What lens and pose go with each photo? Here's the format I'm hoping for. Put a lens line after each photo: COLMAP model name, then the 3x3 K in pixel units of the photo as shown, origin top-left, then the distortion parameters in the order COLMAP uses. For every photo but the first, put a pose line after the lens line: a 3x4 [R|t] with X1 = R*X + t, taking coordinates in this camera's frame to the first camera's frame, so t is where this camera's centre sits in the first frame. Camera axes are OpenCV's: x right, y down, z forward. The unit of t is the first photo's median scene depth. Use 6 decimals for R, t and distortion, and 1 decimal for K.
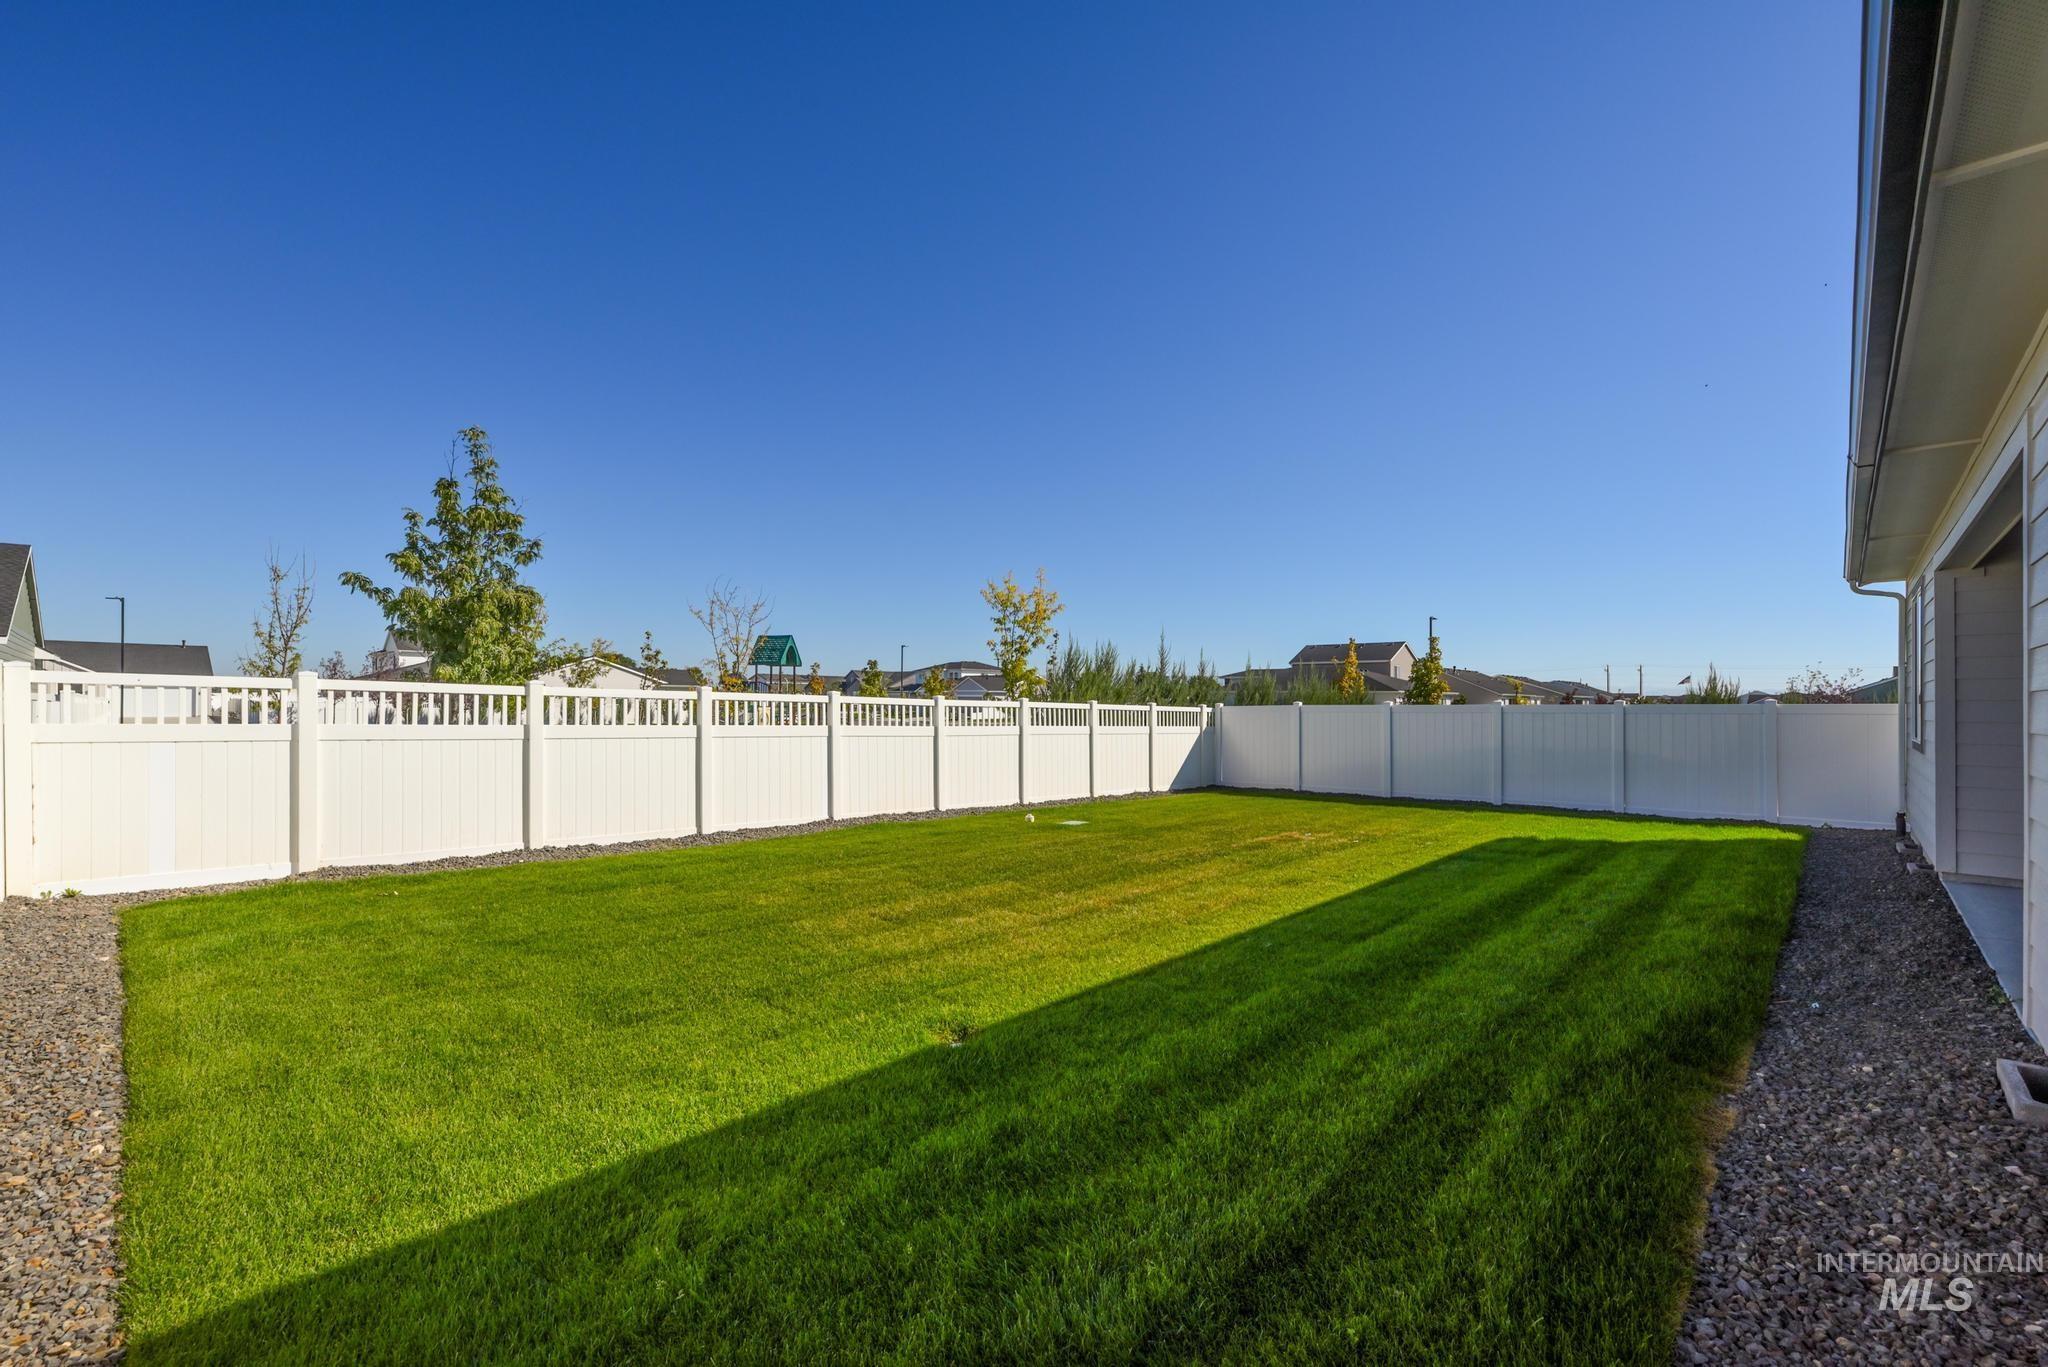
lens RADIAL K [[926.5, 0, 1024.0], [0, 926.5, 683.5], [0, 0, 1]] dist [-0.000248, -0.000006]
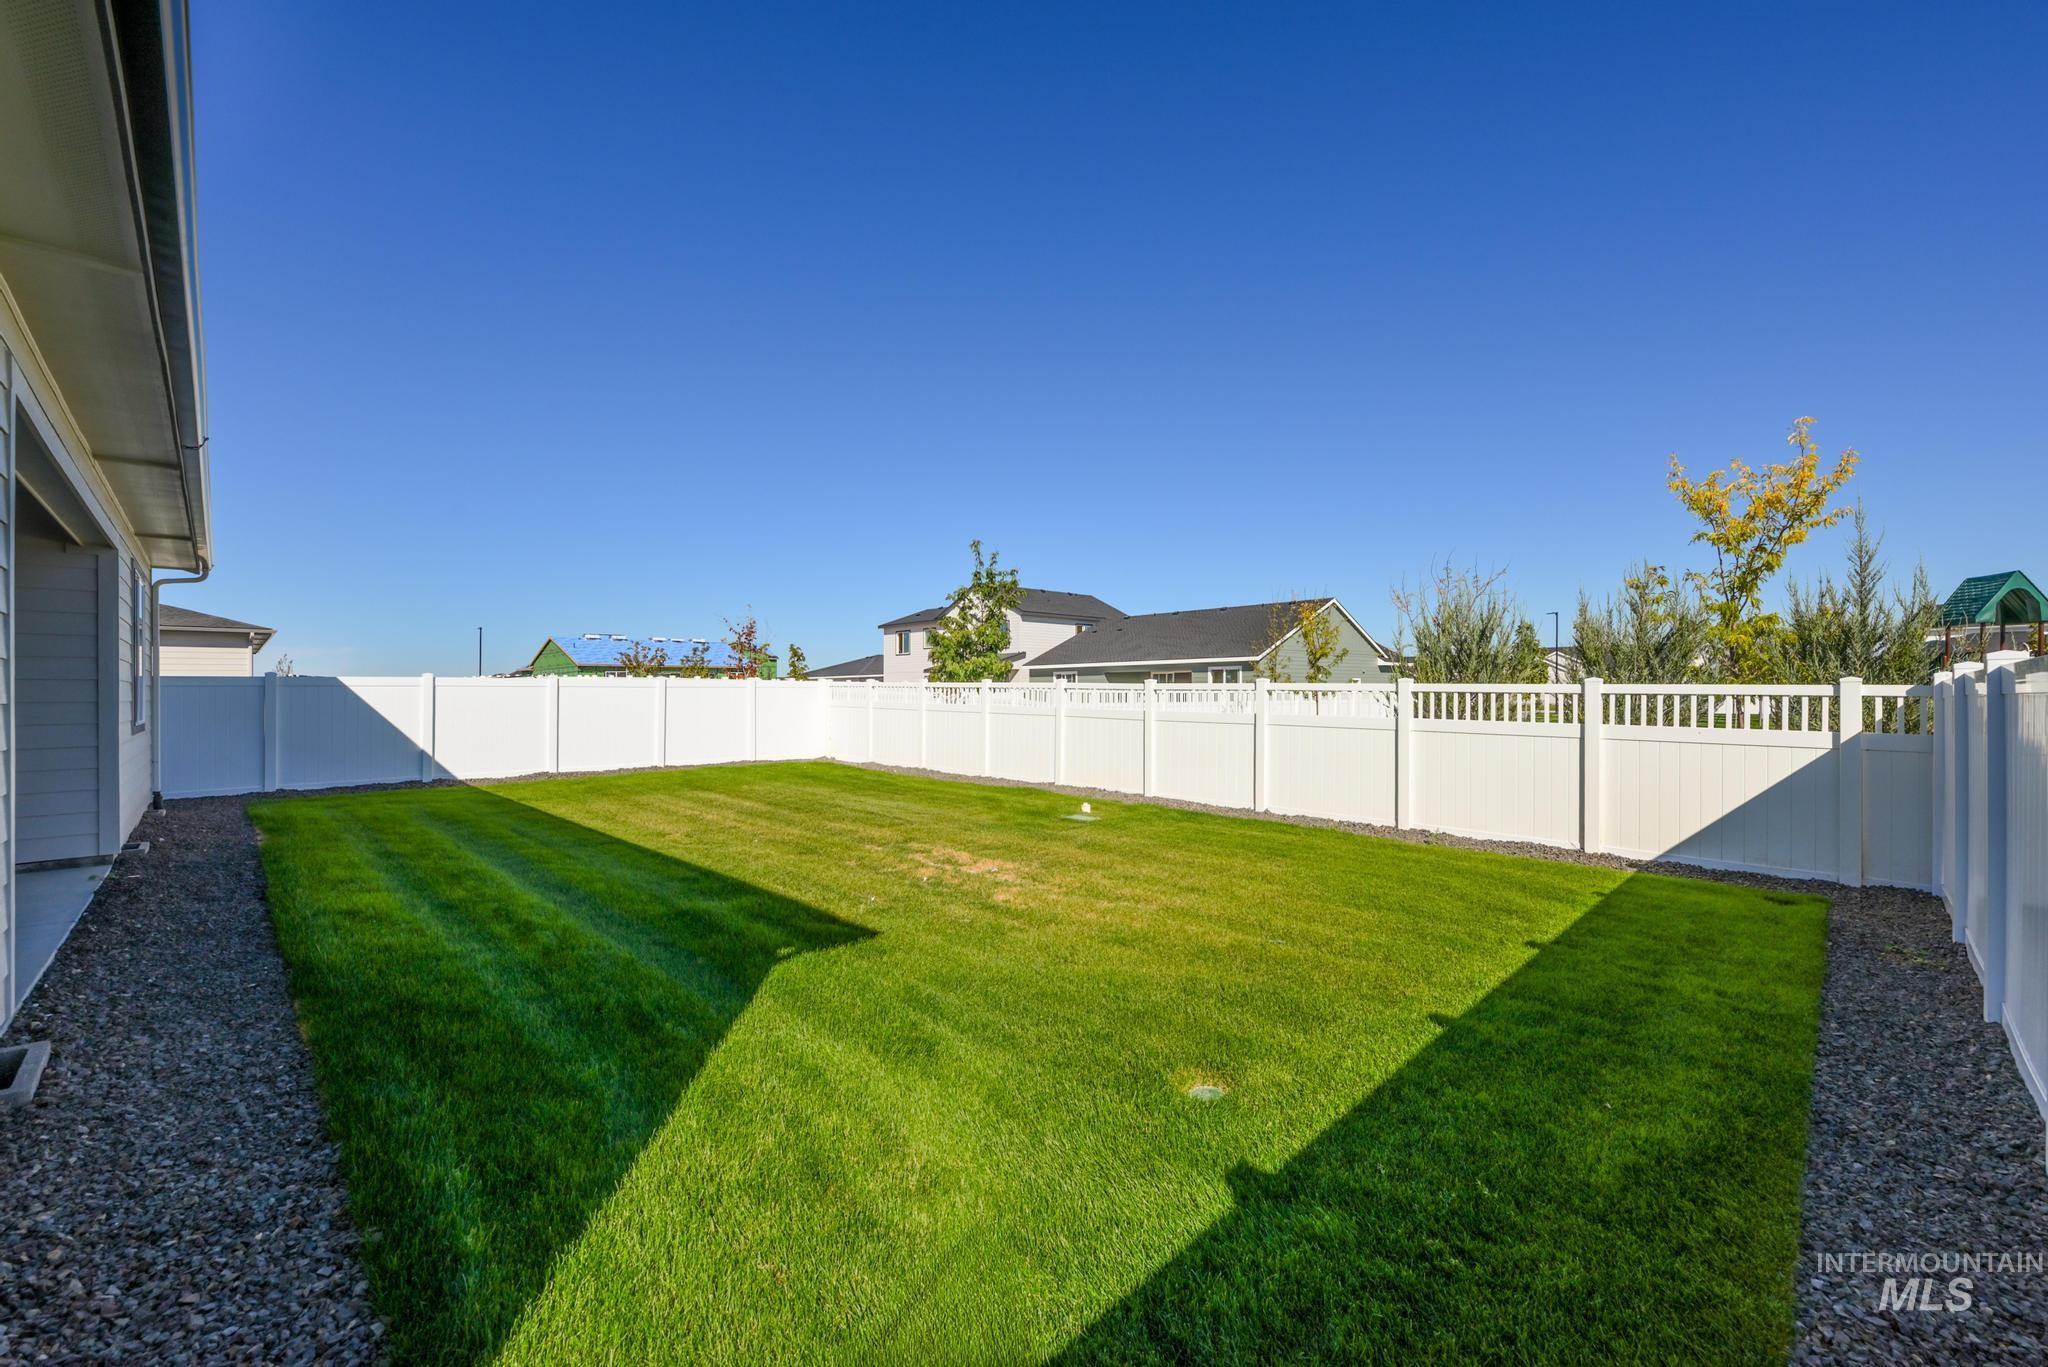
lens RADIAL K [[817.4, 0, 1024.0], [0, 817.4, 683.5], [0, 0, 1]] dist [0.000376, 0.000043]
pose [[-0.064870, -0.030784, -0.997419, 0.519097], [0.015375, 0.999375, -0.031844, 0.029078], [0.997775, -0.017401, -0.064356, 0.637100]]
